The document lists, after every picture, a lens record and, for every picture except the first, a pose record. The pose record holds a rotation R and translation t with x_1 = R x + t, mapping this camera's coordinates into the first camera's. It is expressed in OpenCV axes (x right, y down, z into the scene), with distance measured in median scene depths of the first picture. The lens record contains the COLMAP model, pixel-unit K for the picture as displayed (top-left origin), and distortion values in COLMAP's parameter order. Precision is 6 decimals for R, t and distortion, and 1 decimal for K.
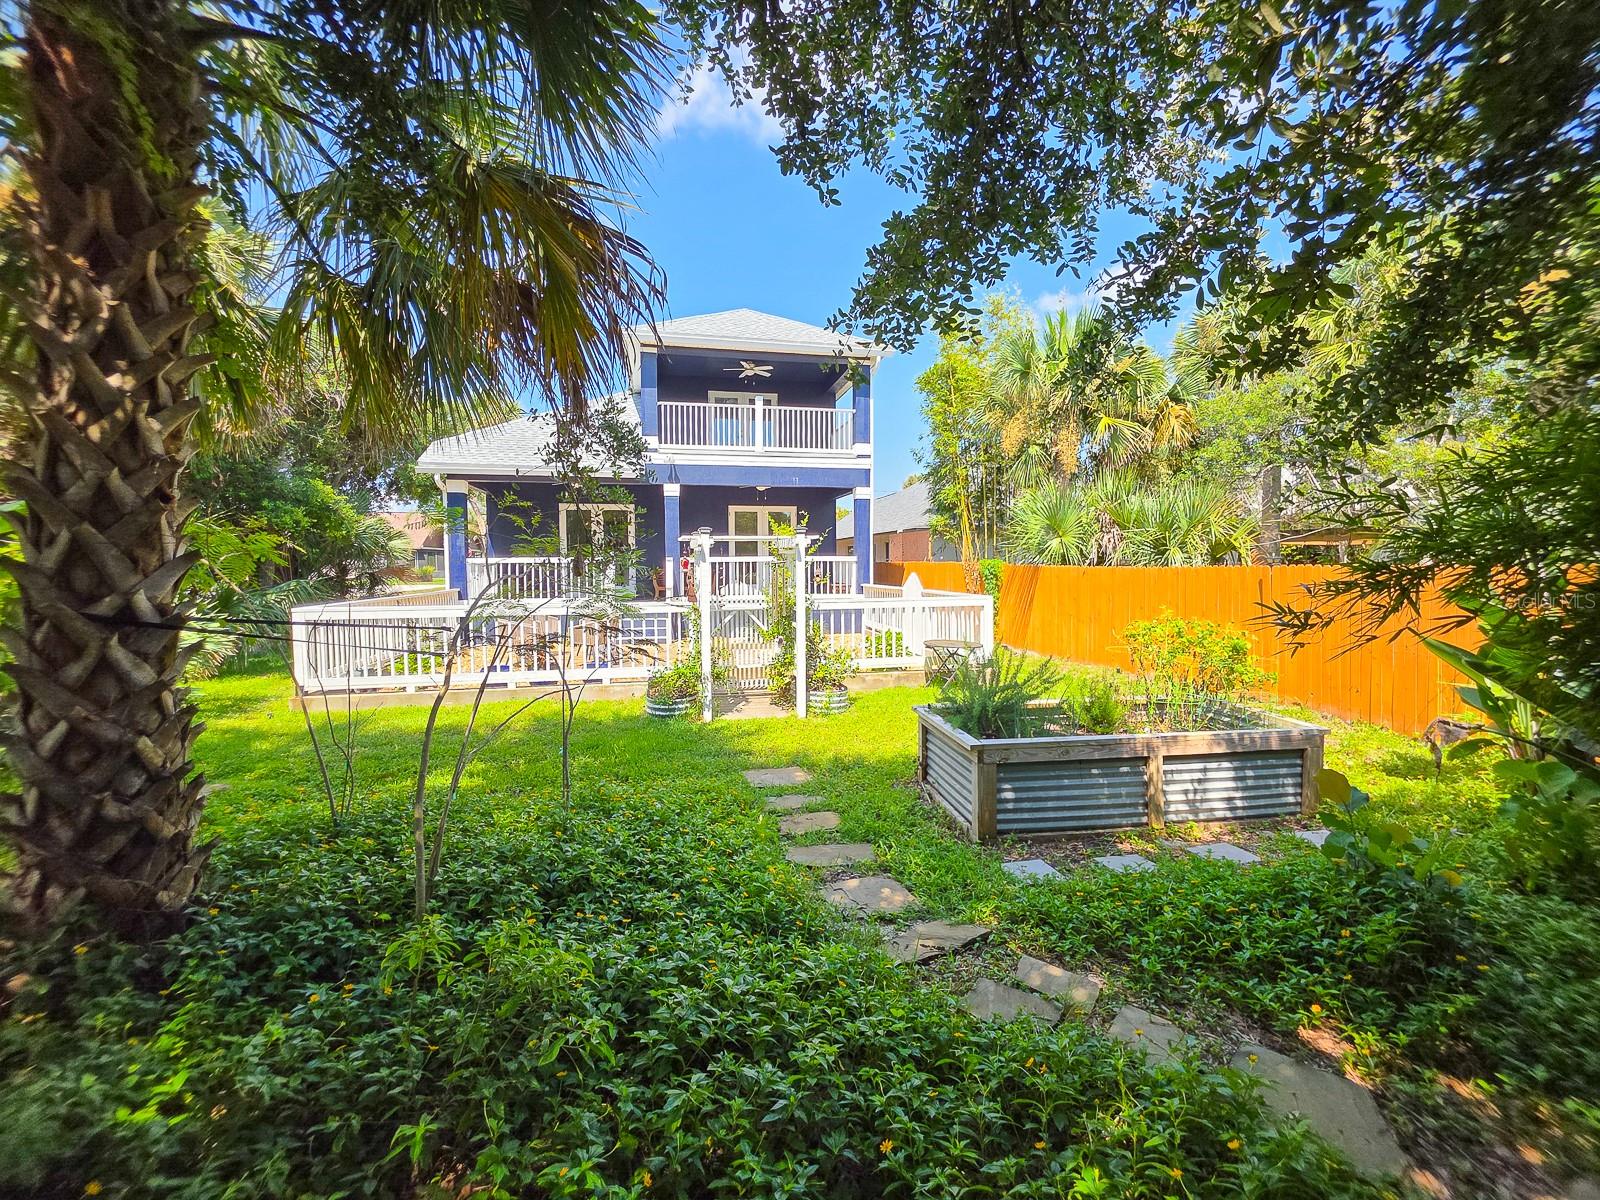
lens RADIAL K [[670.9, 0, 800.0], [0, 670.9, 600.0], [0, 0, 1]] dist [0.000459, -0.000075]
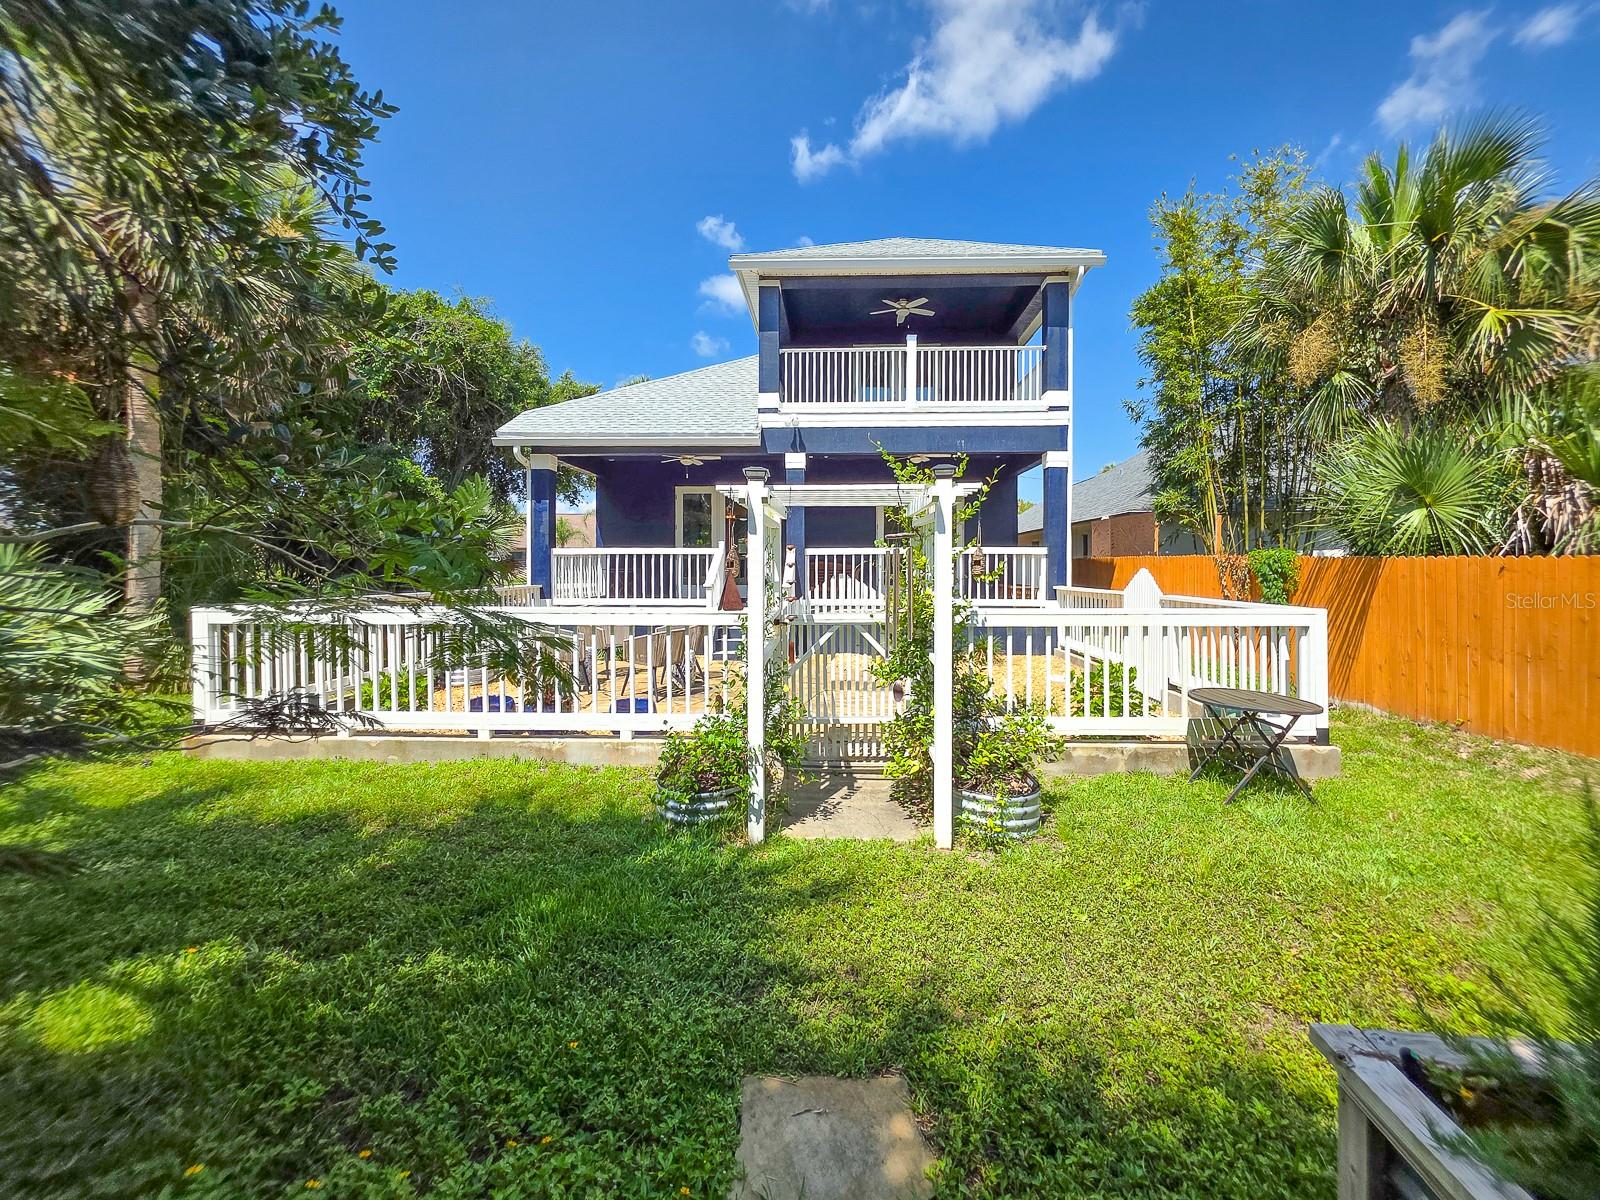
lens RADIAL K [[707.4, 0, 802.7], [0, 707.4, 568.7], [0, 0, 1]] dist [0.000489, 0.000059]
pose [[0.971240, 0.008226, -0.237961, 0.012294], [-0.020035, 0.998682, -0.047247, -0.001807], [0.237258, 0.050656, 0.970125, 0.231083]]
